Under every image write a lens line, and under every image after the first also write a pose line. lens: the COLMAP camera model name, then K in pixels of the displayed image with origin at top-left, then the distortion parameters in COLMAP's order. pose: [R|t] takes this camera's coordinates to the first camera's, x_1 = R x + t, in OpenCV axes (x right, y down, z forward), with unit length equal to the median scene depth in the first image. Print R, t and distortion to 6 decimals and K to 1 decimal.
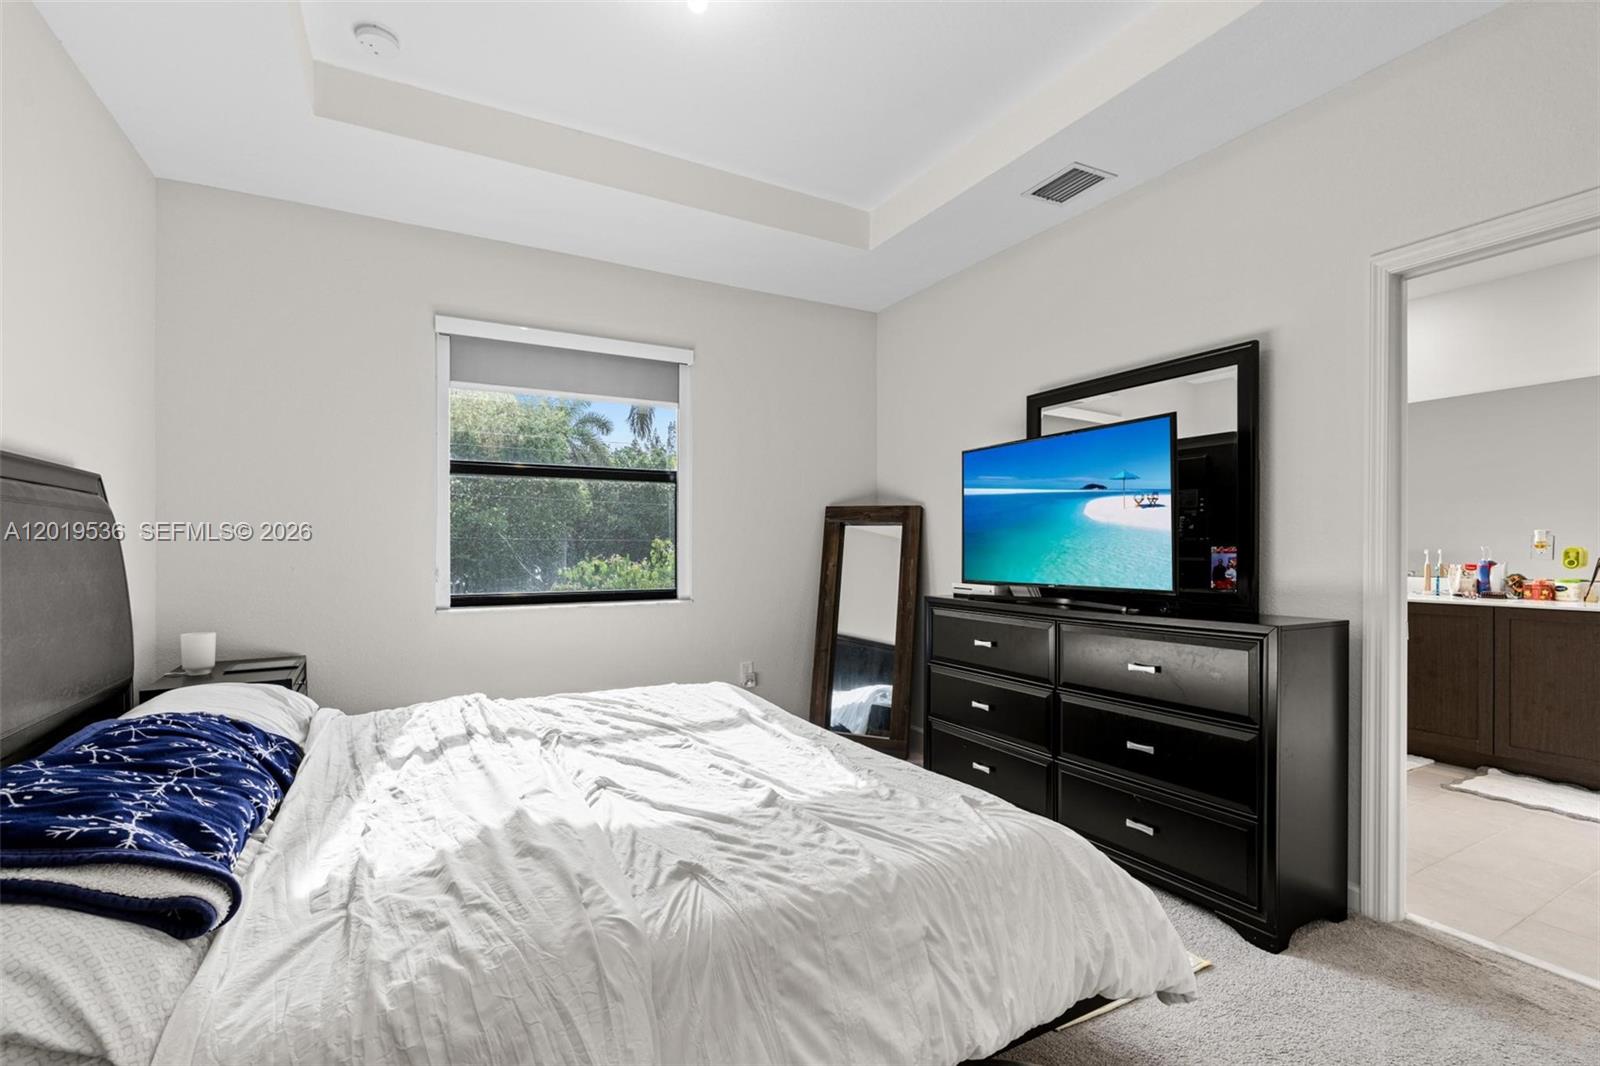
lens RADIAL K [[723.3, 0, 789.7], [0, 723.3, 546.6], [0, 0, 1]] dist [-0.011444, 0.003601]
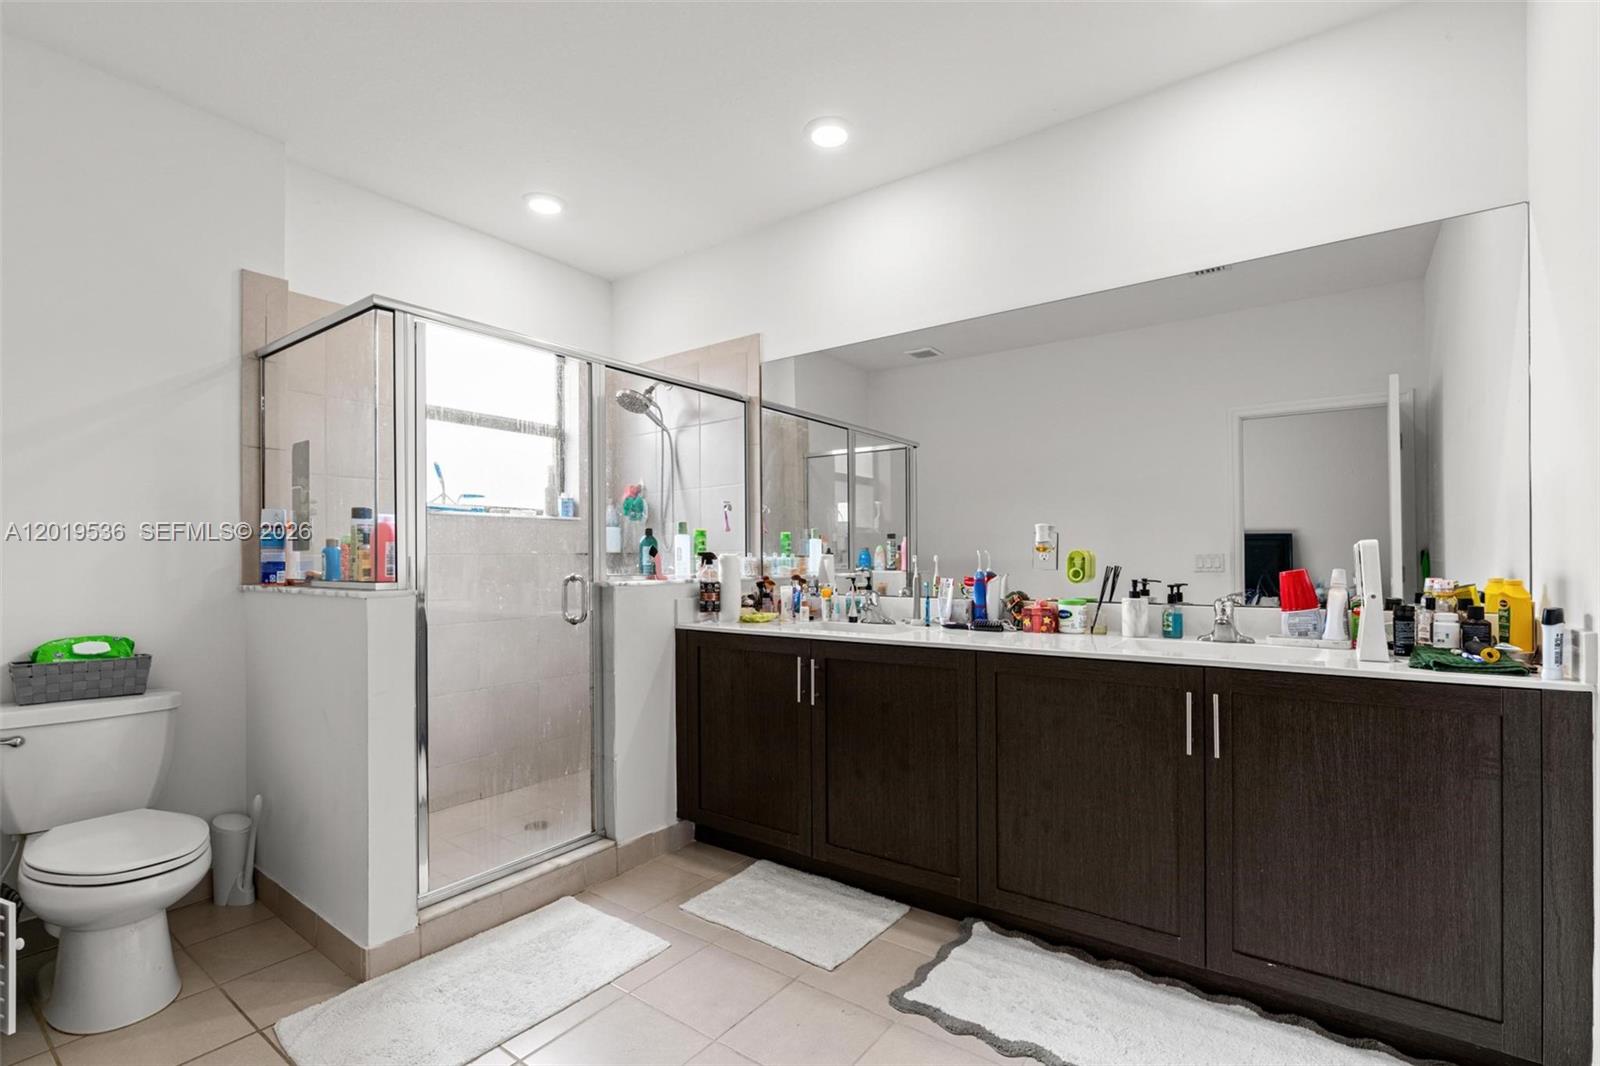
lens RADIAL K [[723.3, 0, 804.9], [0, 723.3, 549.0], [0, 0, 1]] dist [-0.011444, 0.003601]
pose [[0.908510, -0.001840, 0.417860, 0.587991], [0.005702, 0.999952, -0.007994, 0.003709], [-0.417825, 0.009645, 0.908476, 0.503871]]
